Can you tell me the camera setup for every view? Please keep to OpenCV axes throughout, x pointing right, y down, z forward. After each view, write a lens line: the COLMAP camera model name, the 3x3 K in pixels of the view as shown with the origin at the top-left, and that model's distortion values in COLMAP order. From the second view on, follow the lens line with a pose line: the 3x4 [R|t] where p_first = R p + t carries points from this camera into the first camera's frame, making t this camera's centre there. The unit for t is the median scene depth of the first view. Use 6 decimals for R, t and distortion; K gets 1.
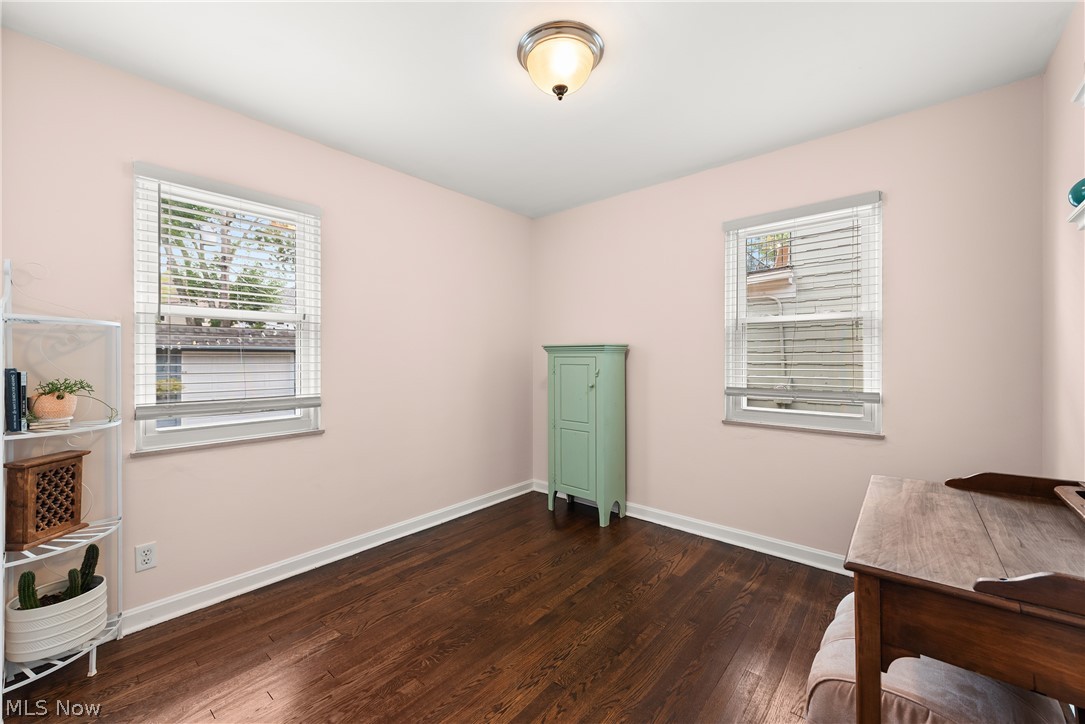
lens RADIAL K [[433.9, 0, 544.0], [0, 433.9, 360.9], [0, 0, 1]] dist [-0.000124, -0.000116]
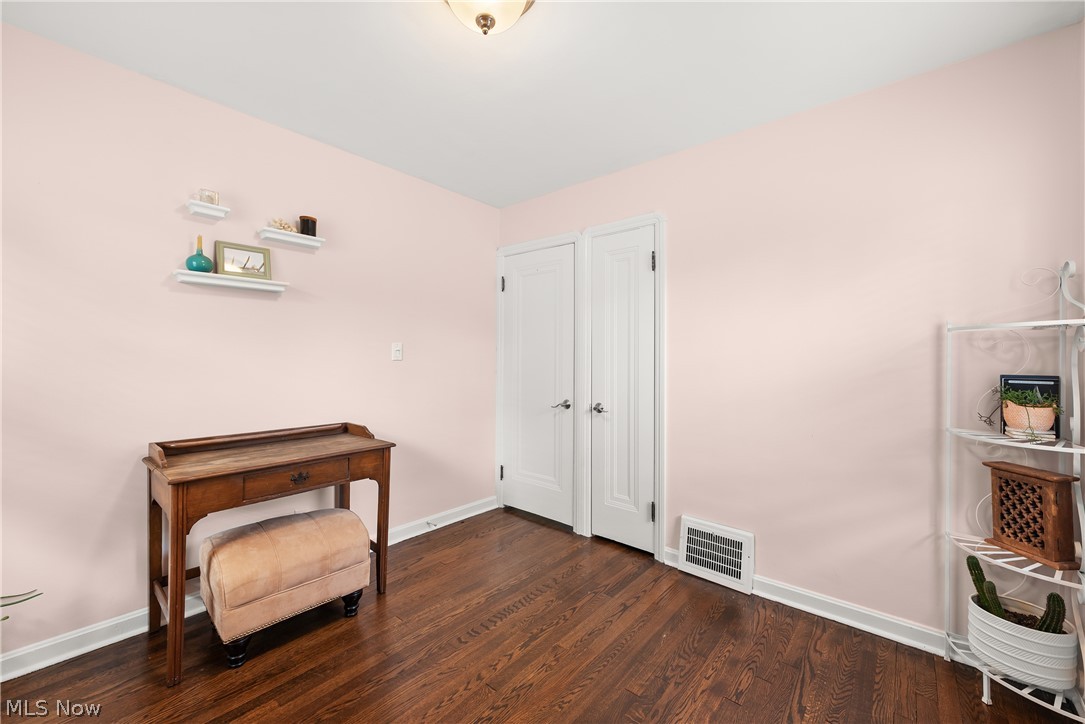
lens RADIAL K [[433.9, 0, 539.9], [0, 433.9, 359.0], [0, 0, 1]] dist [-0.000124, -0.000116]
pose [[-0.999976, -0.006135, 0.003174, -0.075720], [-0.006122, 0.999972, 0.004262, -0.018048], [-0.003200, 0.004242, -0.999986, 1.996532]]
